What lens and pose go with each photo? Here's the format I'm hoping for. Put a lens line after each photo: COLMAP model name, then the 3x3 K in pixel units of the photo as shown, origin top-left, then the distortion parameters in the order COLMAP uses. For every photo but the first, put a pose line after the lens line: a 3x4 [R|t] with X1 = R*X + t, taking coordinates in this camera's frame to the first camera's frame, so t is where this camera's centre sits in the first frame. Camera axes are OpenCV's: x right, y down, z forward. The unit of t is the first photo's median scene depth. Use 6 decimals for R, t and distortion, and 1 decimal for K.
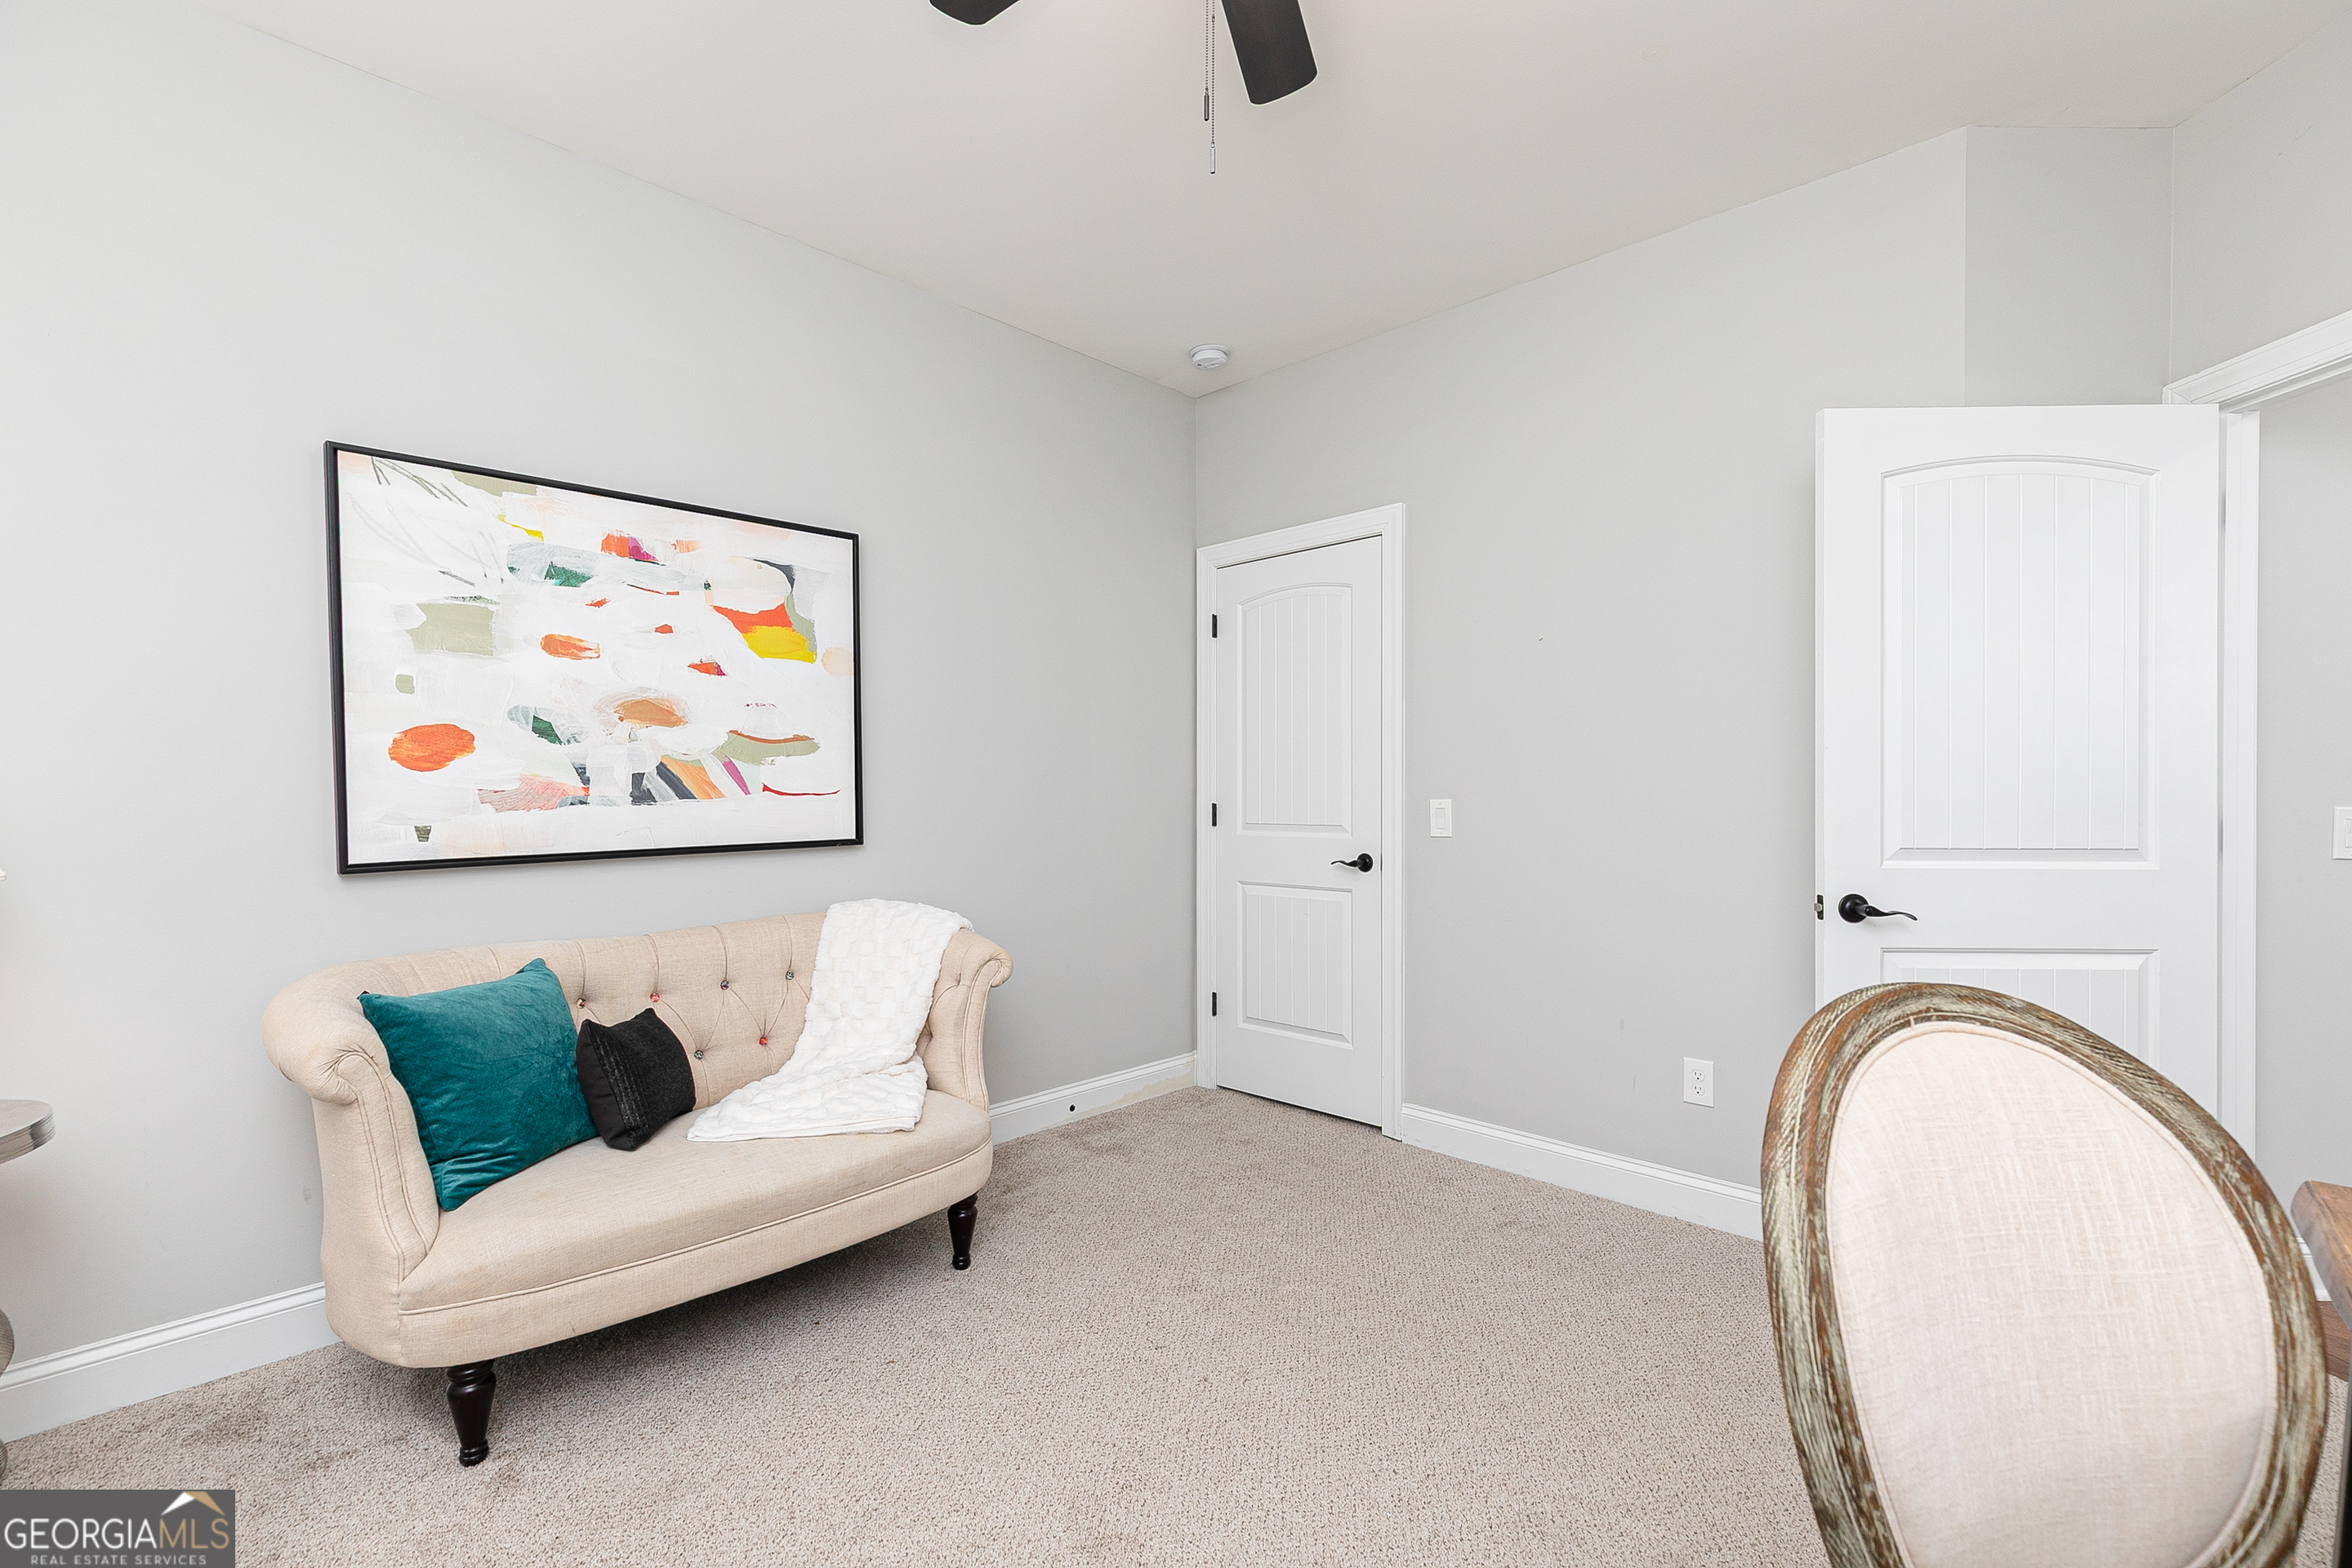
lens RADIAL K [[1077.8, 0, 1172.6], [0, 1077.8, 795.7], [0, 0, 1]] dist [0.004291, 0.000873]
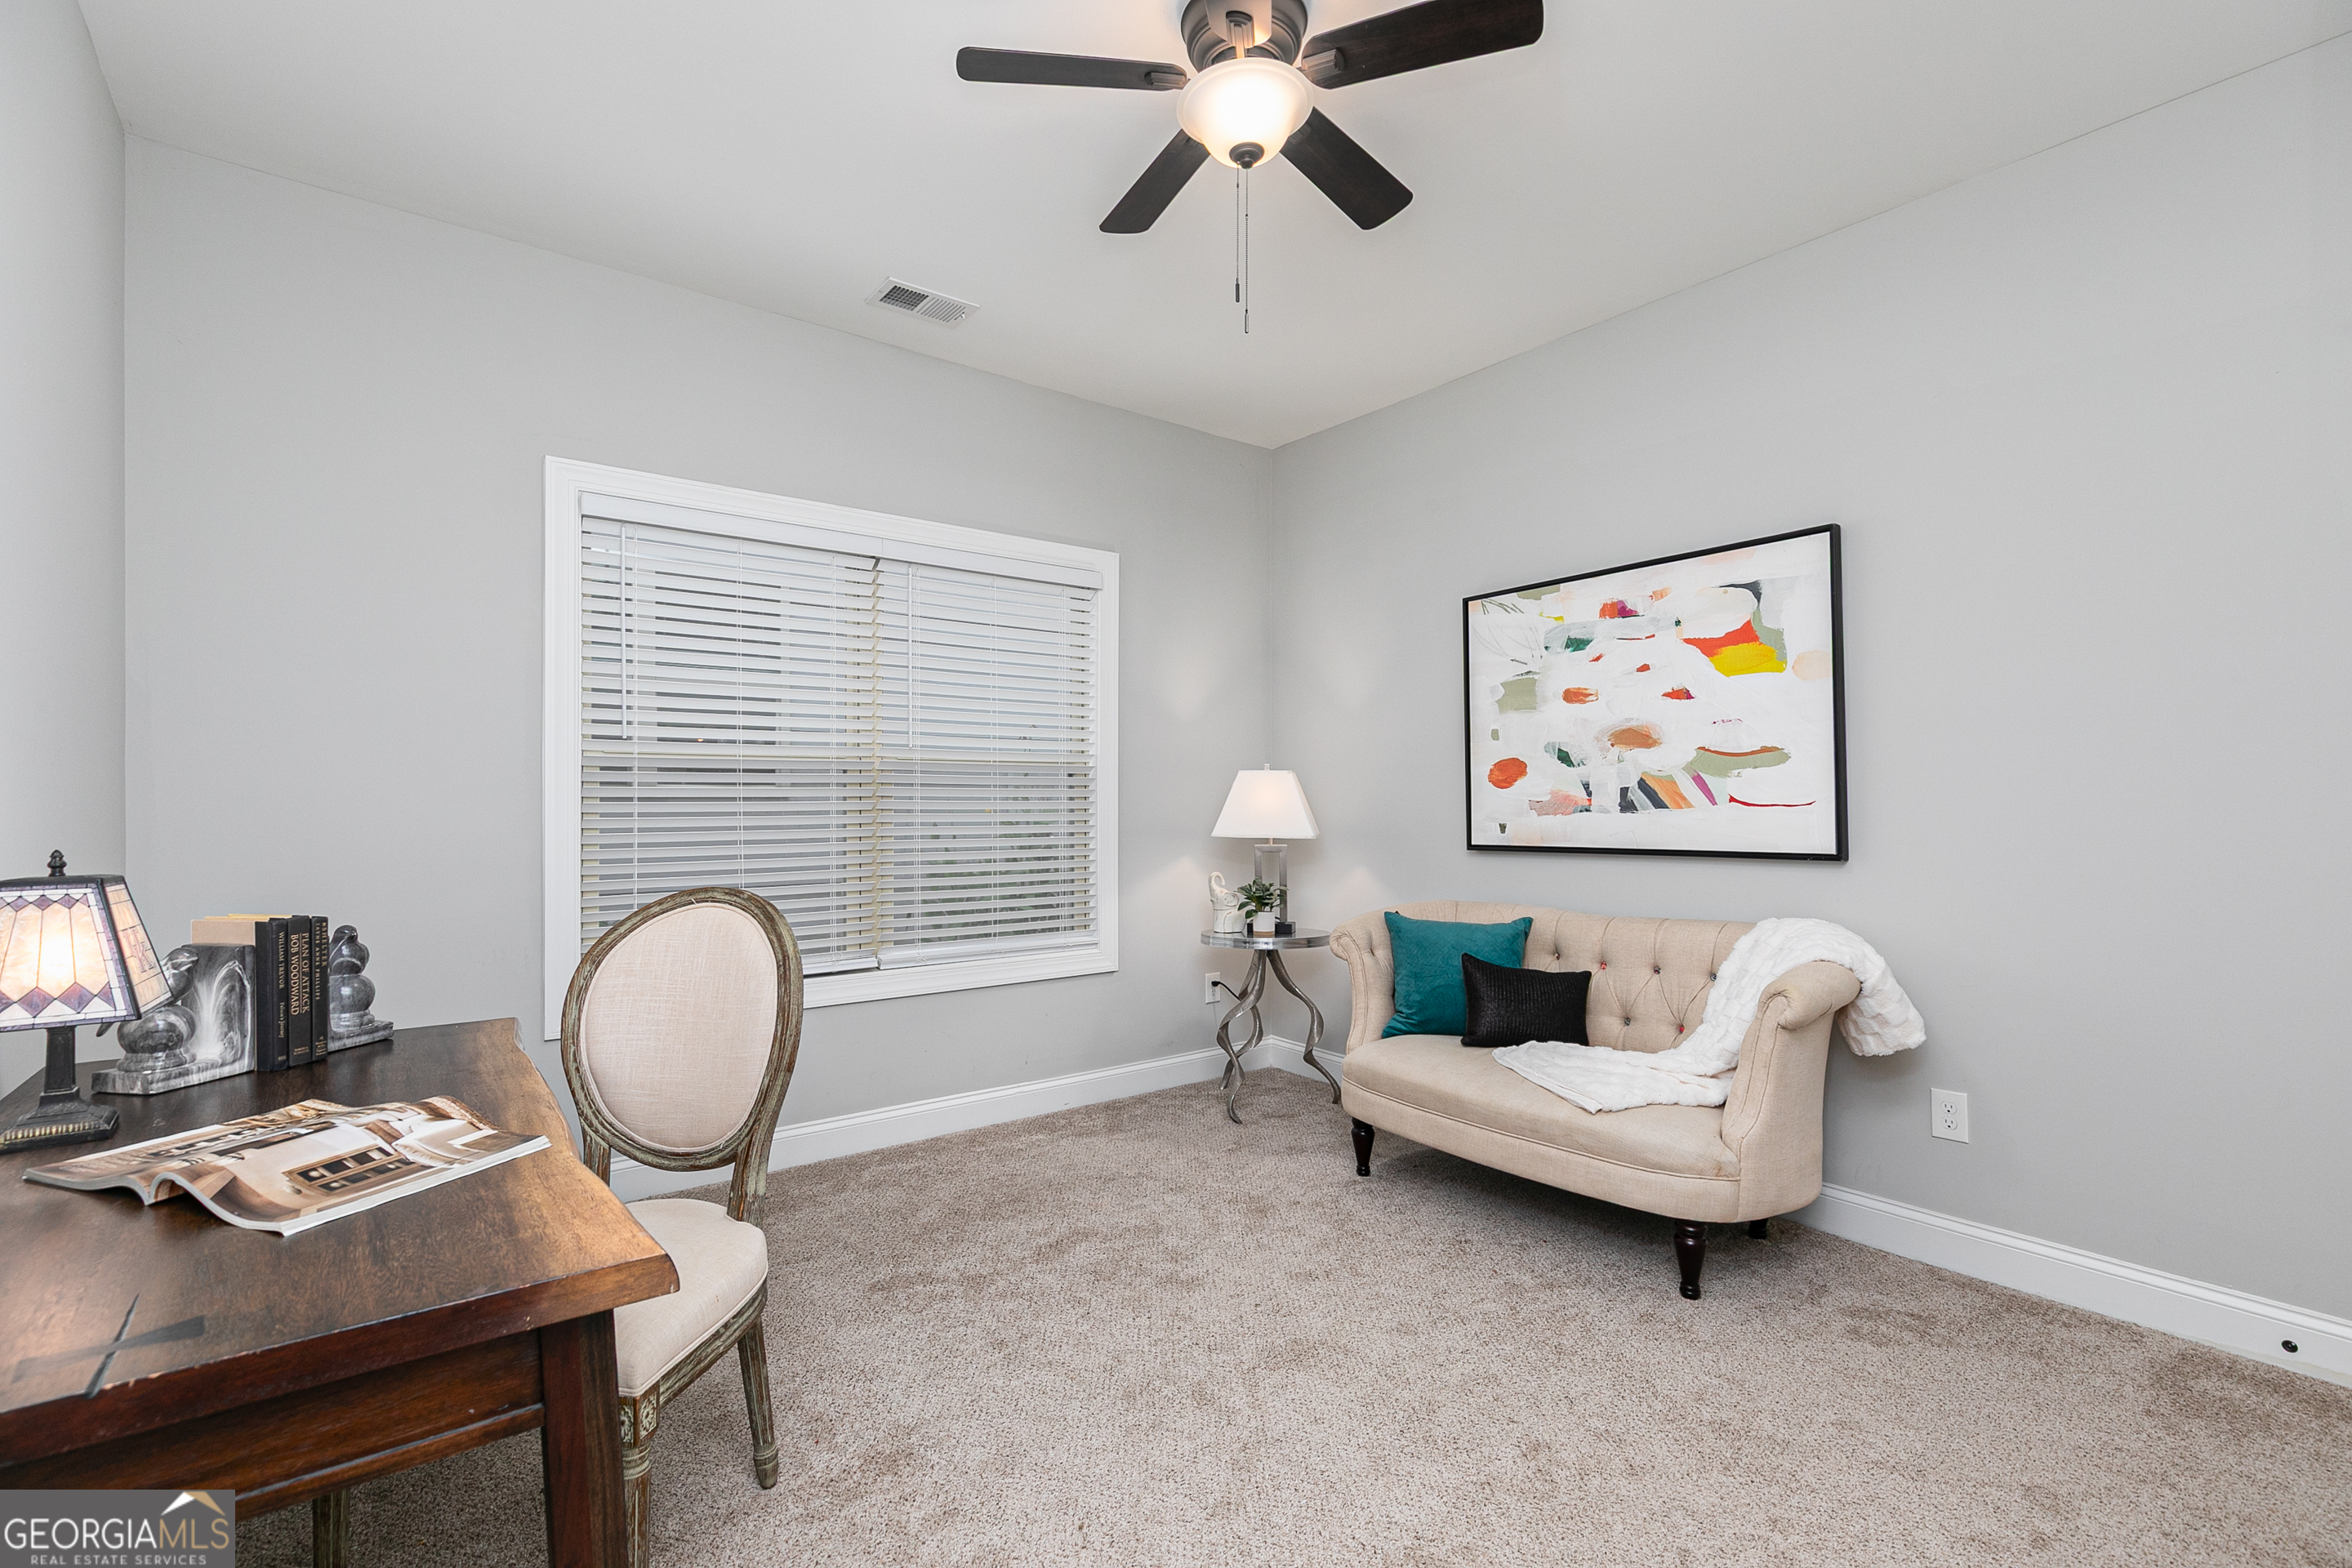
lens RADIAL K [[1077.8, 0, 1172.6], [0, 1077.8, 795.7], [0, 0, 1]] dist [0.004291, 0.000873]
pose [[-0.170468, -0.004704, -0.985352, 0.824636], [-0.006812, 0.999970, -0.003595, -0.003180], [0.985340, 0.006099, -0.170495, 0.697789]]
